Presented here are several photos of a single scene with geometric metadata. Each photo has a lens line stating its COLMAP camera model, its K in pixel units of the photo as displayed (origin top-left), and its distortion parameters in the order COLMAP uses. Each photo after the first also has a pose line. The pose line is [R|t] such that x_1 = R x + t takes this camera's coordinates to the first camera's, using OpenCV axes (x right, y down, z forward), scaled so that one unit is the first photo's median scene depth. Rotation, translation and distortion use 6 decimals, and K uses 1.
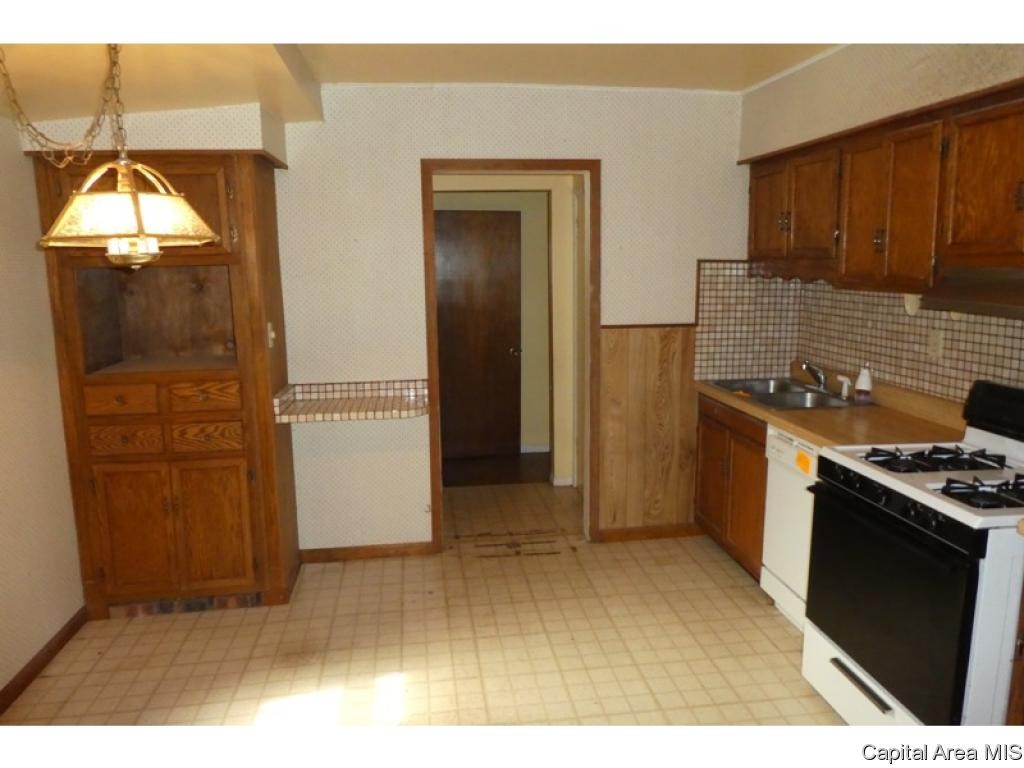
lens RADIAL K [[754.3, 0, 517.0], [0, 754.3, 378.9], [0, 0, 1]] dist [-0.000767, 0.003809]
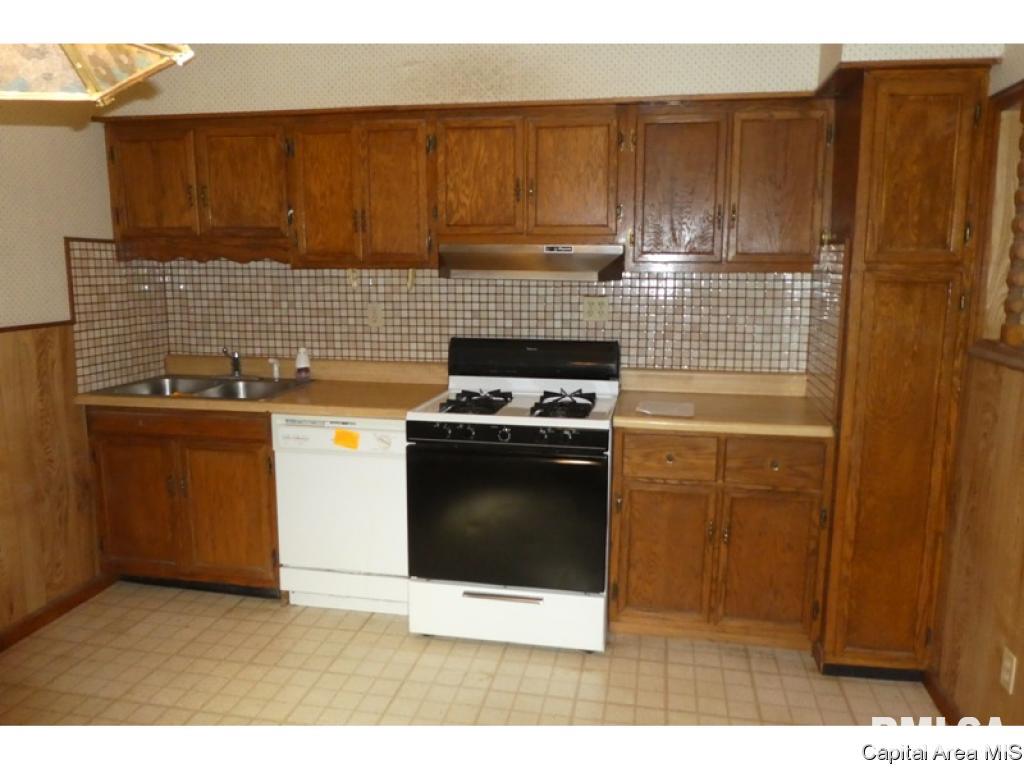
lens RADIAL K [[754.3, 0, 517.0], [0, 754.3, 378.9], [0, 0, 1]] dist [-0.000767, 0.003809]
pose [[0.326465, -0.142576, 0.934394, -0.348218], [0.144637, 0.984451, 0.099680, -0.026183], [-0.934077, 0.102606, 0.342011, 0.321388]]
